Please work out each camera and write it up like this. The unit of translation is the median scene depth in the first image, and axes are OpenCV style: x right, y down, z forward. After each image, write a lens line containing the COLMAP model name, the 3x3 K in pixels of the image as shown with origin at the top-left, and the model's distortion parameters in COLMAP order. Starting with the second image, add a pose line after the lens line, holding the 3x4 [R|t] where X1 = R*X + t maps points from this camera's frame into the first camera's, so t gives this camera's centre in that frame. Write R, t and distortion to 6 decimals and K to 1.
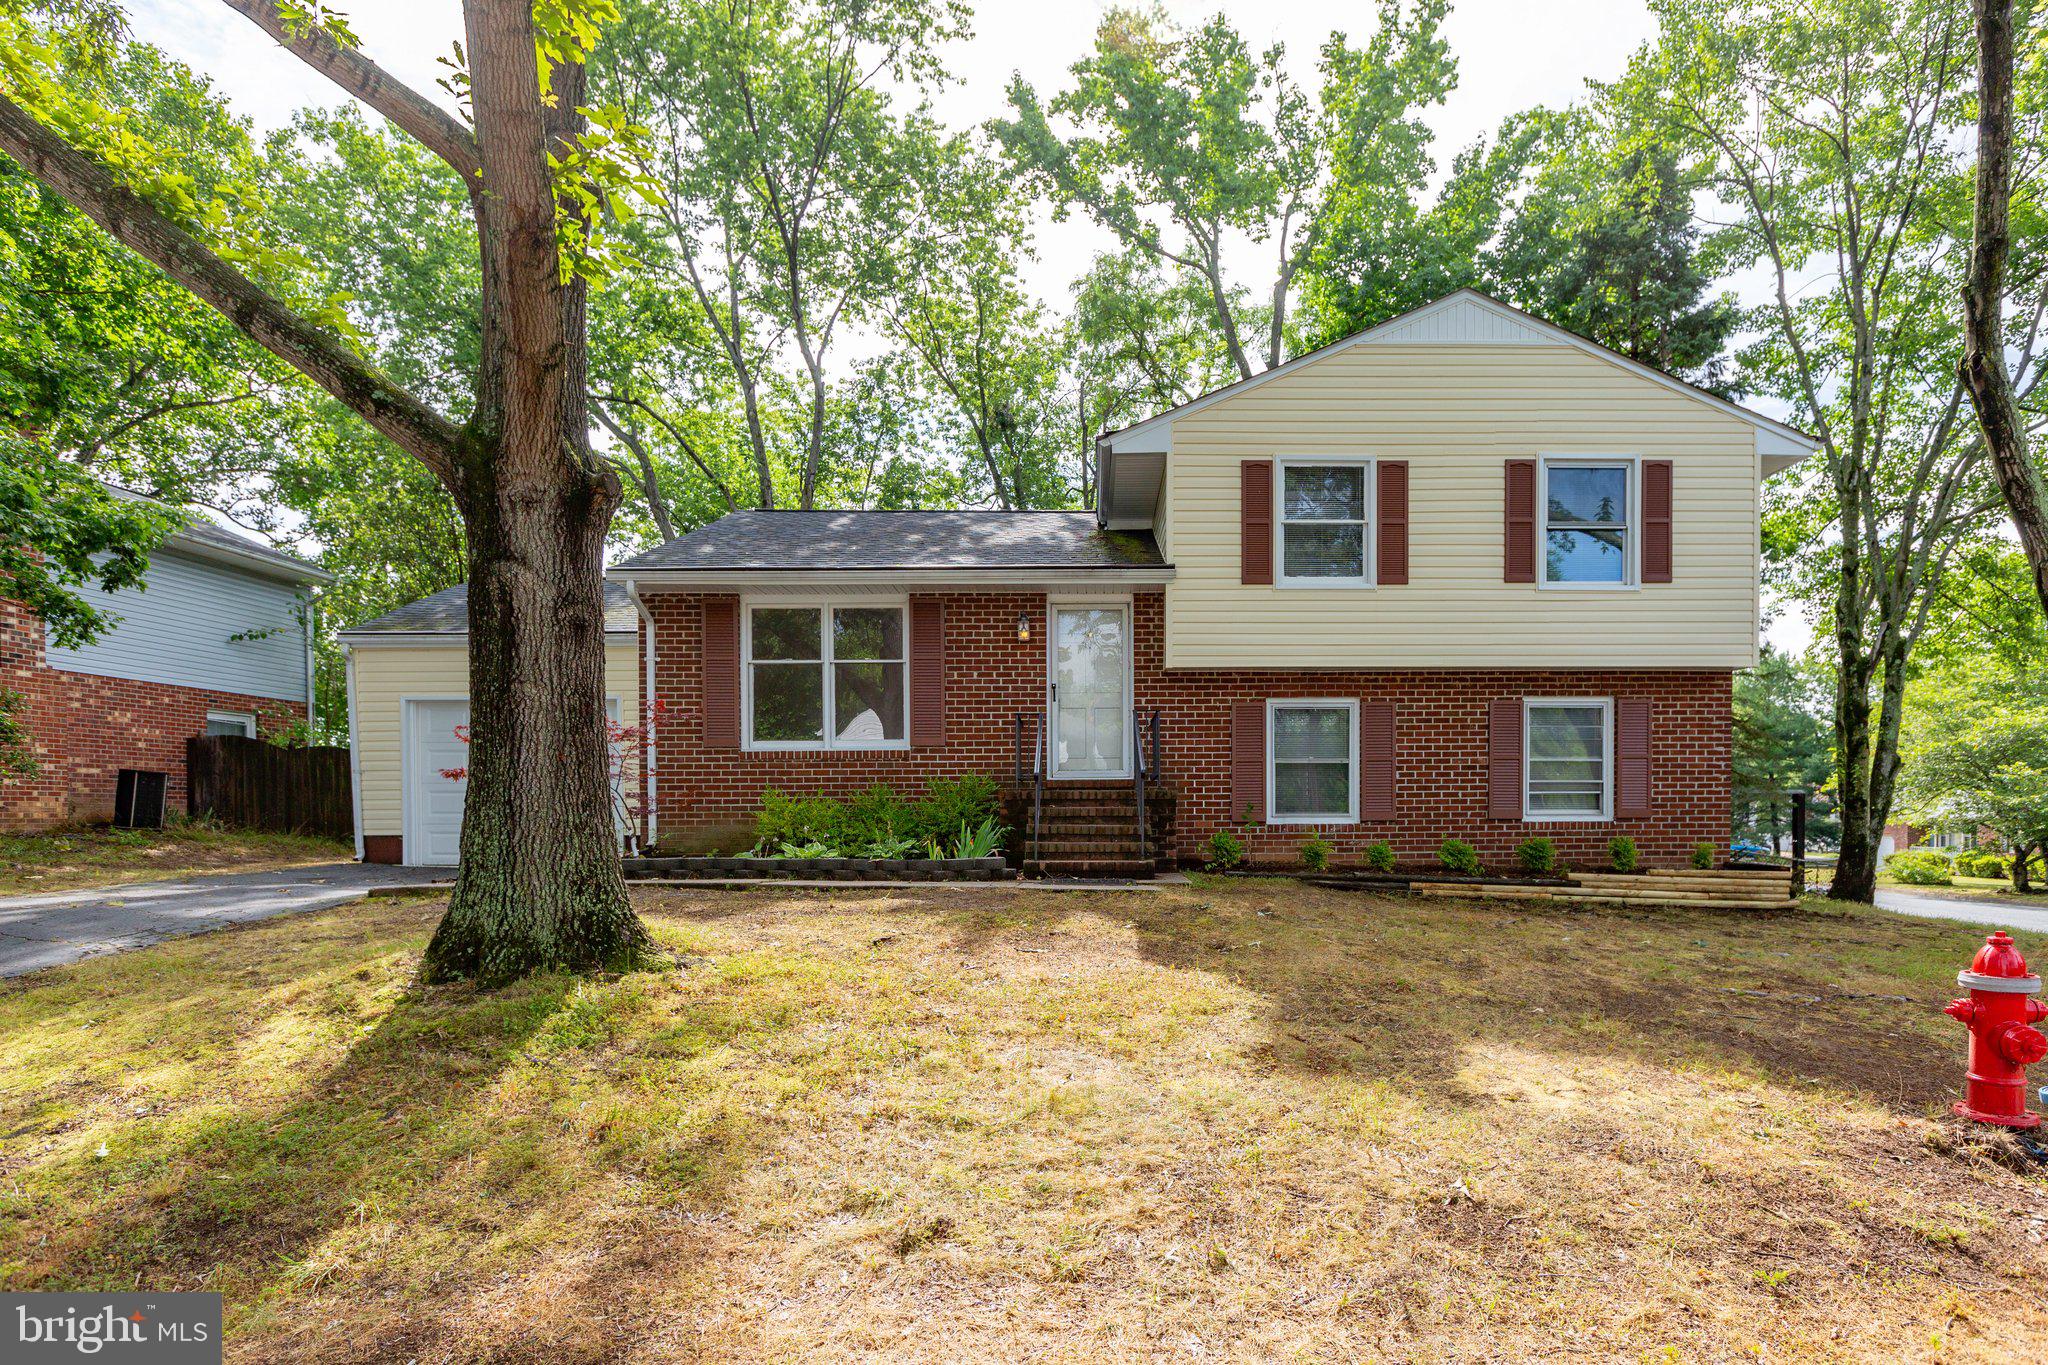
lens RADIAL K [[1108.0, 0, 1069.3], [0, 1108.0, 826.5], [0, 0, 1]] dist [0.001919, 0.001751]
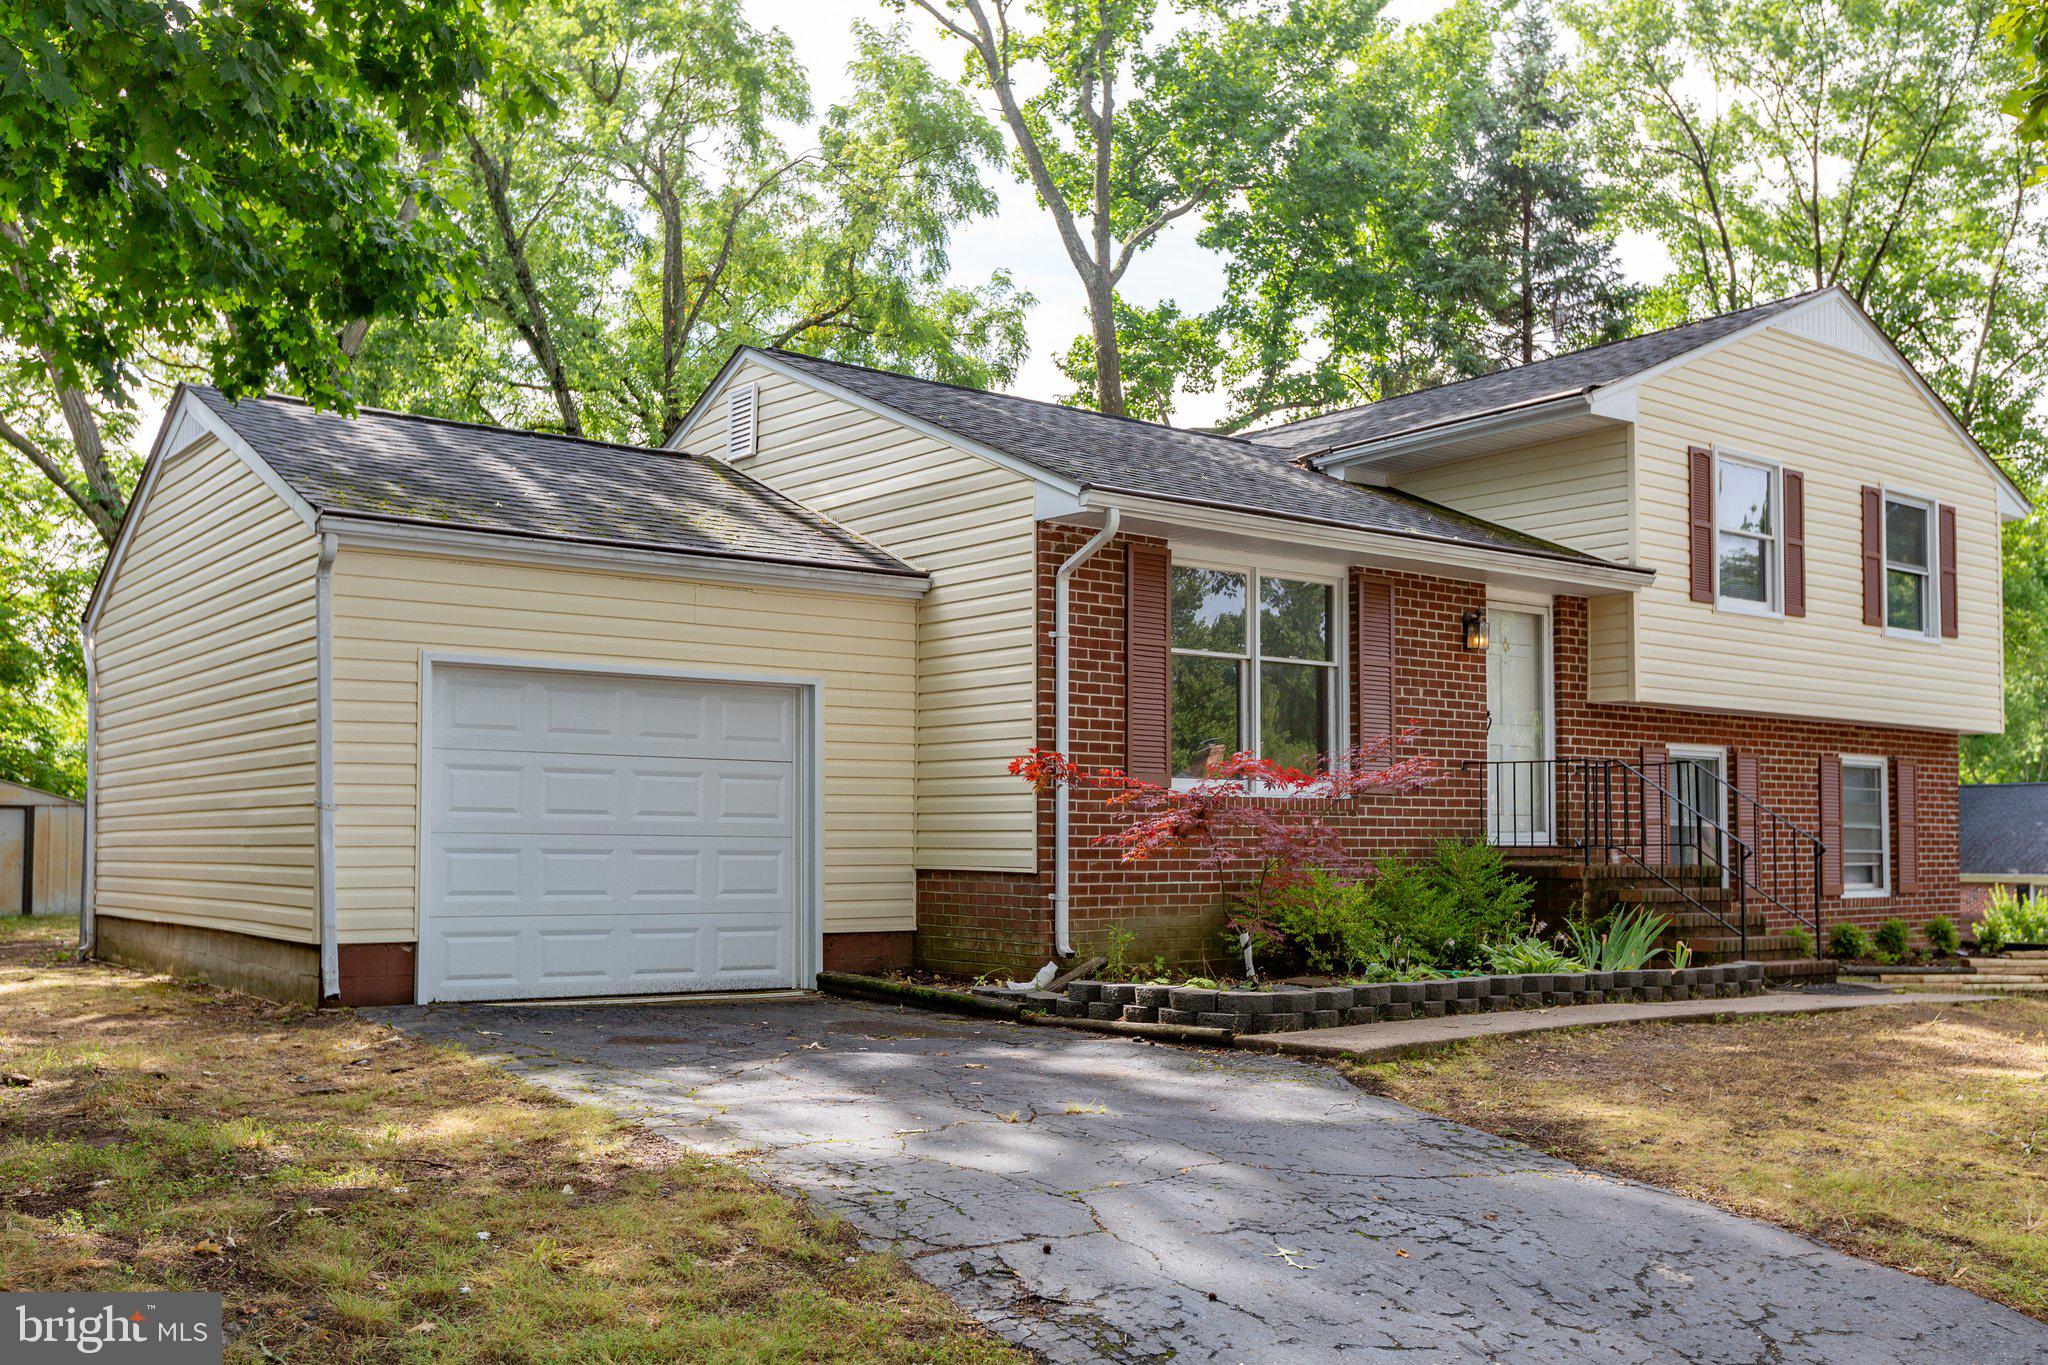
lens RADIAL K [[1813.3, 0, 1000.1], [0, 1813.3, 807.7], [0, 0, 1]] dist [0.006335, 0.006282]
pose [[0.808109, 0.019961, 0.588695, -0.963865], [-0.004248, 0.999597, -0.028064, -0.032250], [-0.589018, 0.020178, 0.807868, 0.241235]]
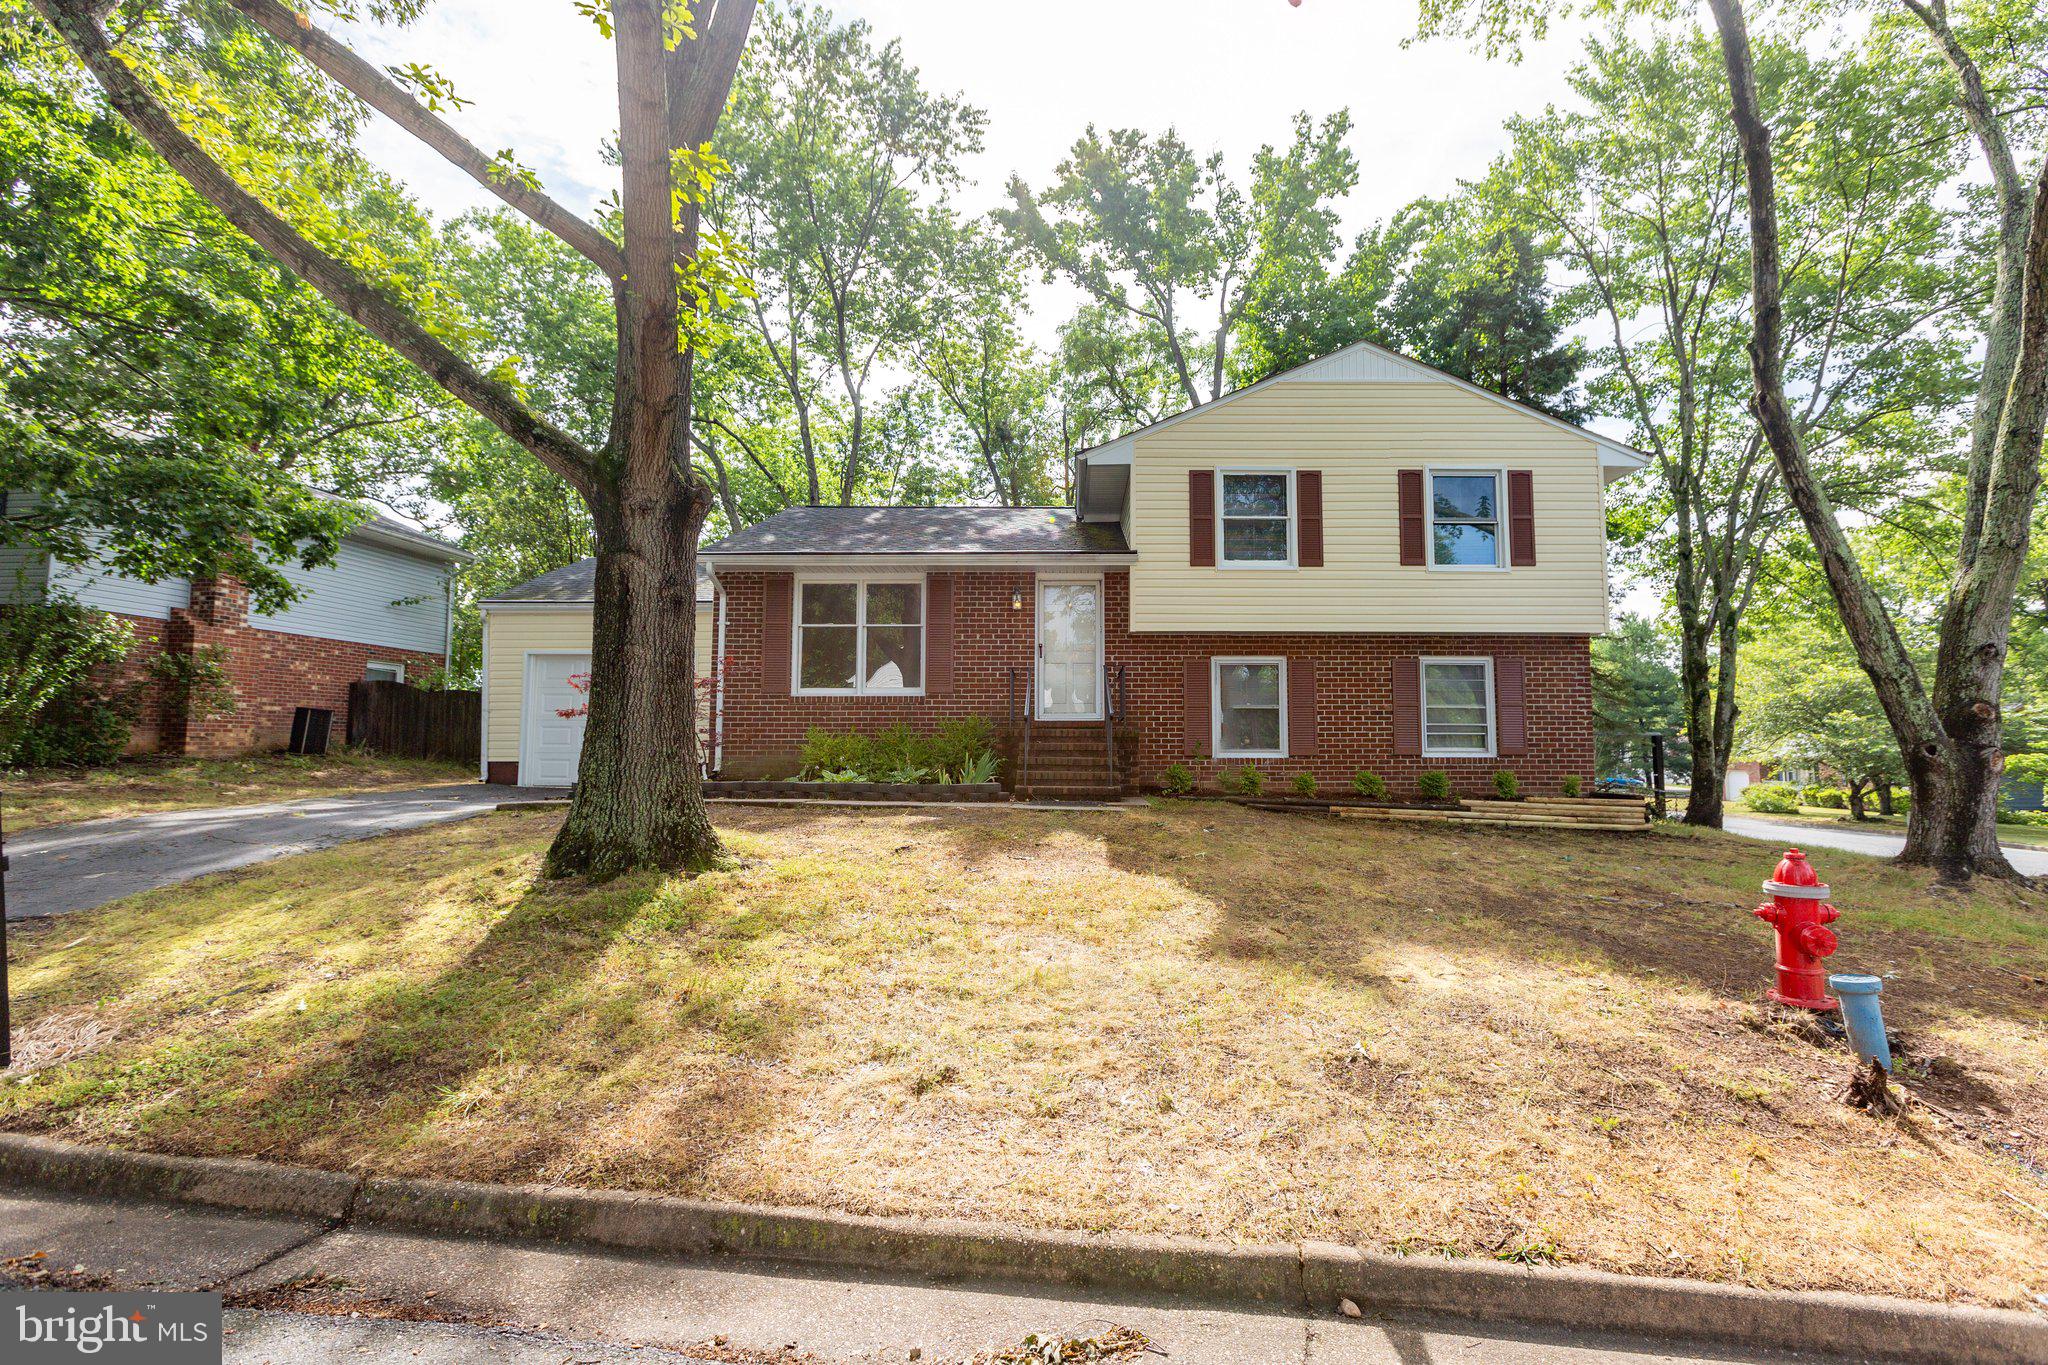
lens RADIAL K [[918.5, 0, 1035.1], [0, 918.5, 672.1], [0, 0, 1]] dist [0.002248, 0.000896]
pose [[0.999777, 0.005438, -0.020386, 0.001001], [-0.007313, 0.995635, -0.093046, -0.000422], [0.019791, 0.093174, 0.995453, -0.030146]]
